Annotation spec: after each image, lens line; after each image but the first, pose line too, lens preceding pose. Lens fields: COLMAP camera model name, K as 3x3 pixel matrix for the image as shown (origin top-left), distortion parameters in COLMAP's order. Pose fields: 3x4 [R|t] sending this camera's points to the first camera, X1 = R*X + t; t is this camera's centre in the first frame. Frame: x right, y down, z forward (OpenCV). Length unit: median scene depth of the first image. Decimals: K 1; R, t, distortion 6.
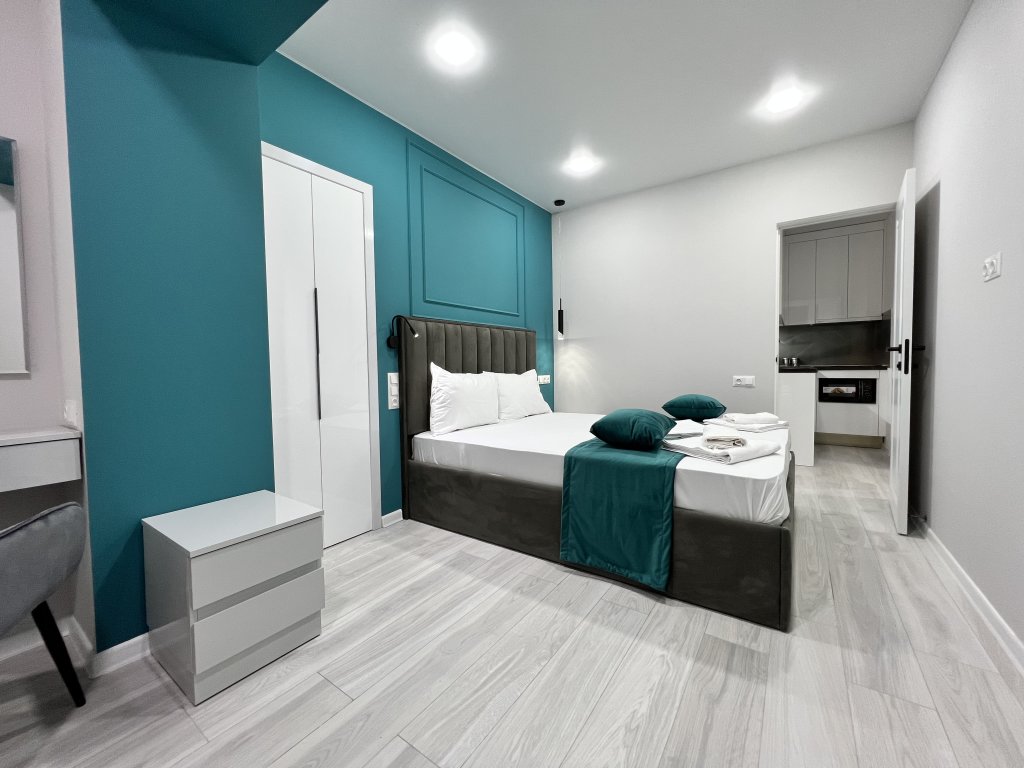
lens RADIAL K [[409.2, 0, 509.3], [0, 409.2, 380.8], [0, 0, 1]] dist [-0.000971, 0.000268]
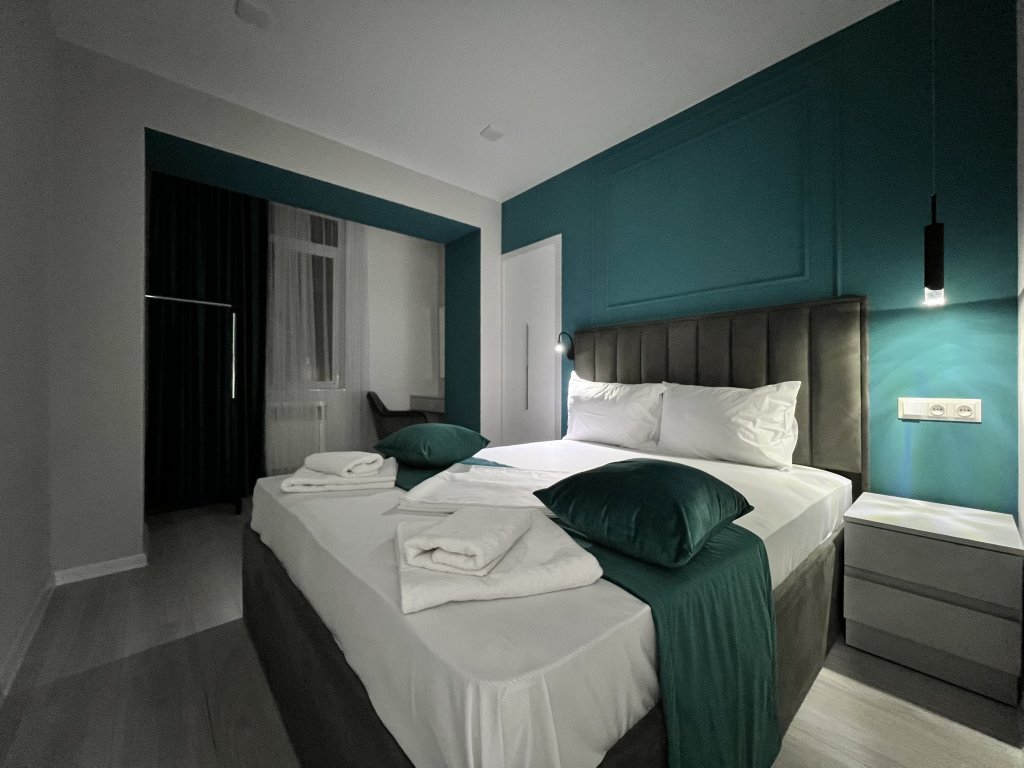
lens RADIAL K [[407.5, 0, 510.0], [0, 407.5, 377.6], [0, 0, 1]] dist [-0.000132, 0.000131]
pose [[-0.233164, 0.007017, -0.972412, 0.641060], [-0.034054, 0.999302, 0.015376, -0.028487], [0.971841, 0.036700, -0.232763, 0.794065]]
